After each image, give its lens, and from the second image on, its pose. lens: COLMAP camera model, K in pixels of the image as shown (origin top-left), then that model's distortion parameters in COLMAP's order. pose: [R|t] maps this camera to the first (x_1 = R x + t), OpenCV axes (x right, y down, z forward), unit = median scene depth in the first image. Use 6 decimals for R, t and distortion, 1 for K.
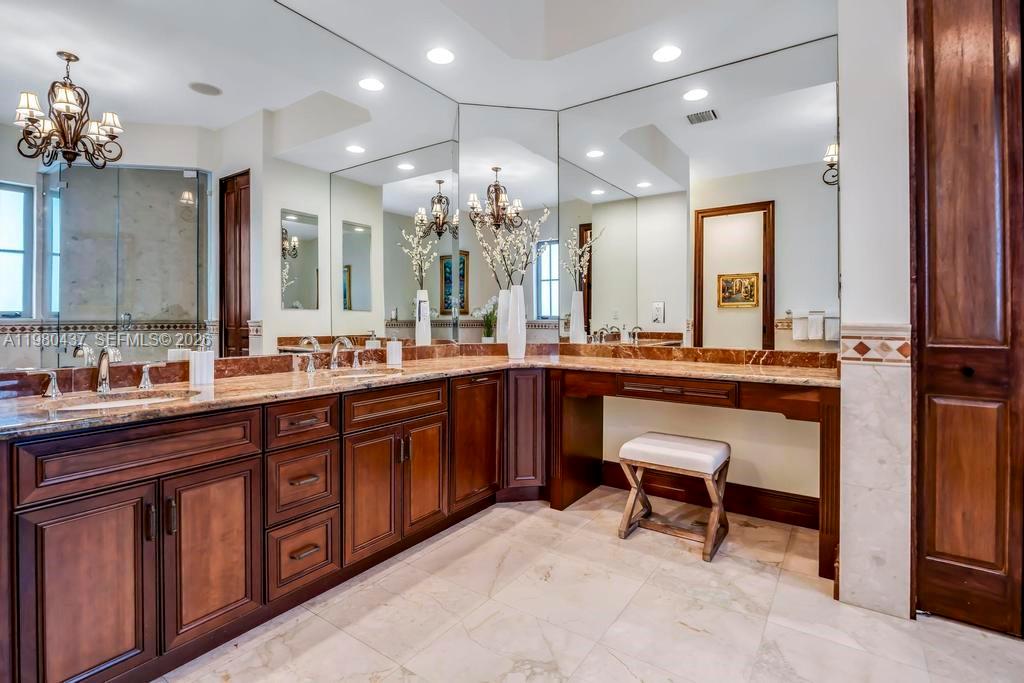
lens RADIAL K [[493.6, 0, 510.0], [0, 493.6, 317.6], [0, 0, 1]] dist [-0.008586, -0.000091]
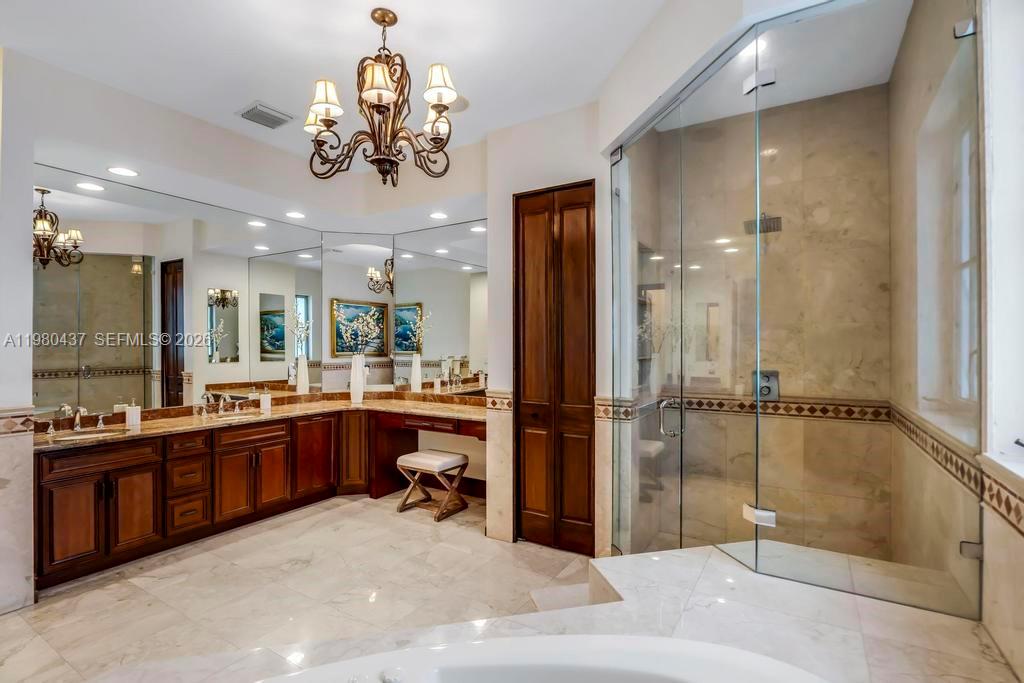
lens RADIAL K [[485.9, 0, 513.3], [0, 485.9, 346.4], [0, 0, 1]] dist [-0.003345, -0.000588]
pose [[0.997983, 0.000315, 0.063488, 0.581528], [-0.000647, 0.999986, 0.005212, -0.144669], [-0.063485, -0.005242, 0.997969, -0.769820]]
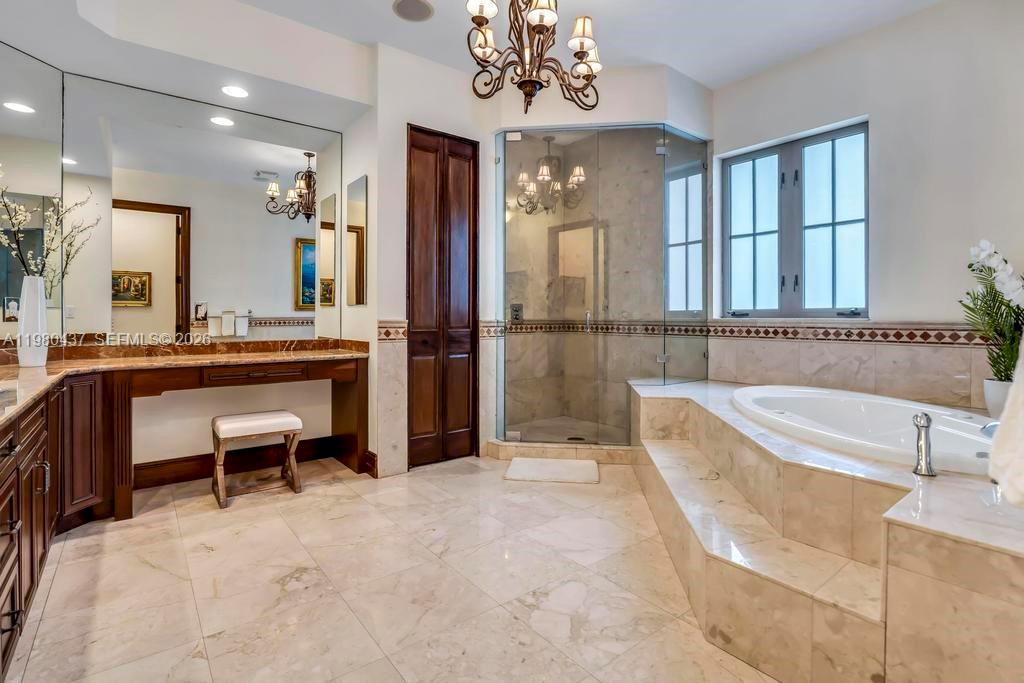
lens RADIAL K [[479.4, 0, 513.9], [0, 479.4, 319.2], [0, 0, 1]] dist [-0.000728, 0.000251]
pose [[0.295773, -0.001693, 0.955257, -0.724023], [-0.001403, 0.999997, 0.002206, 0.005189], [-0.955257, -0.001993, 0.295770, 0.028189]]
